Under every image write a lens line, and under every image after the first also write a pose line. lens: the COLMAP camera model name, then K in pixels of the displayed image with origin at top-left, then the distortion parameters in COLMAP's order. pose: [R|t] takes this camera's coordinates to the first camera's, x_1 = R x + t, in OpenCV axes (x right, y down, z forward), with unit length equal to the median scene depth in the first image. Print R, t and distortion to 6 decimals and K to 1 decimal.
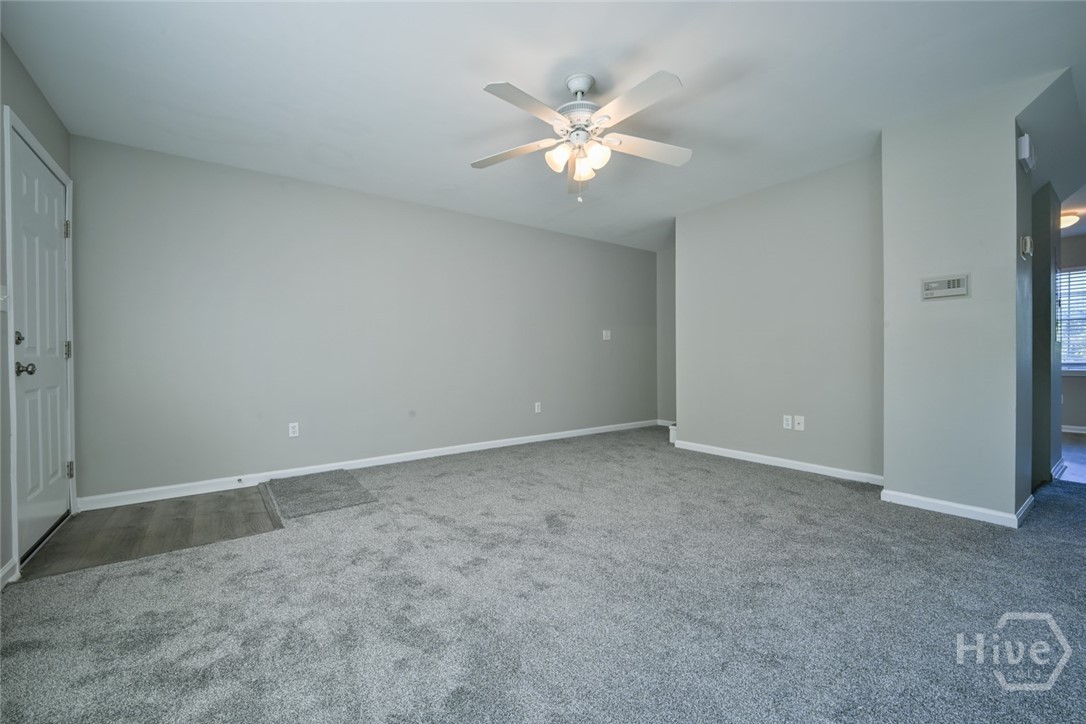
lens RADIAL K [[445.1, 0, 547.6], [0, 445.1, 366.4], [0, 0, 1]] dist [0.001304, -0.000718]
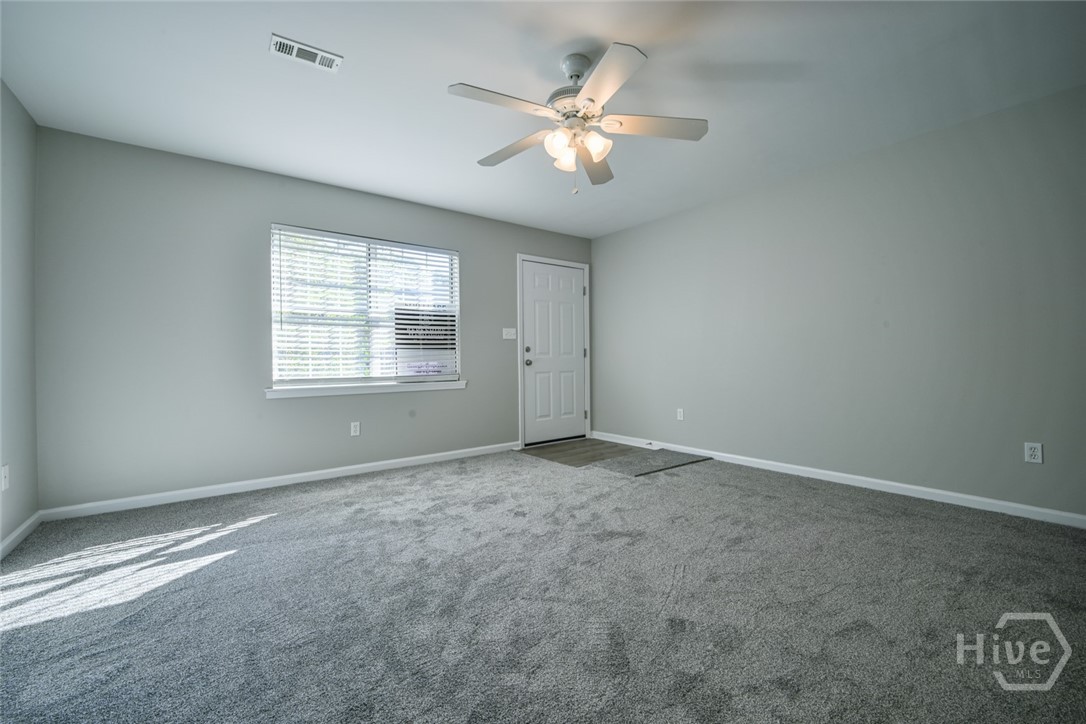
lens RADIAL K [[445.1, 0, 546.2], [0, 445.1, 356.7], [0, 0, 1]] dist [0.001304, -0.000718]
pose [[0.024547, -0.003364, -0.999693, 0.905724], [-0.017666, 0.999837, -0.003798, -0.010602], [0.999543, 0.017754, 0.024484, 0.824394]]
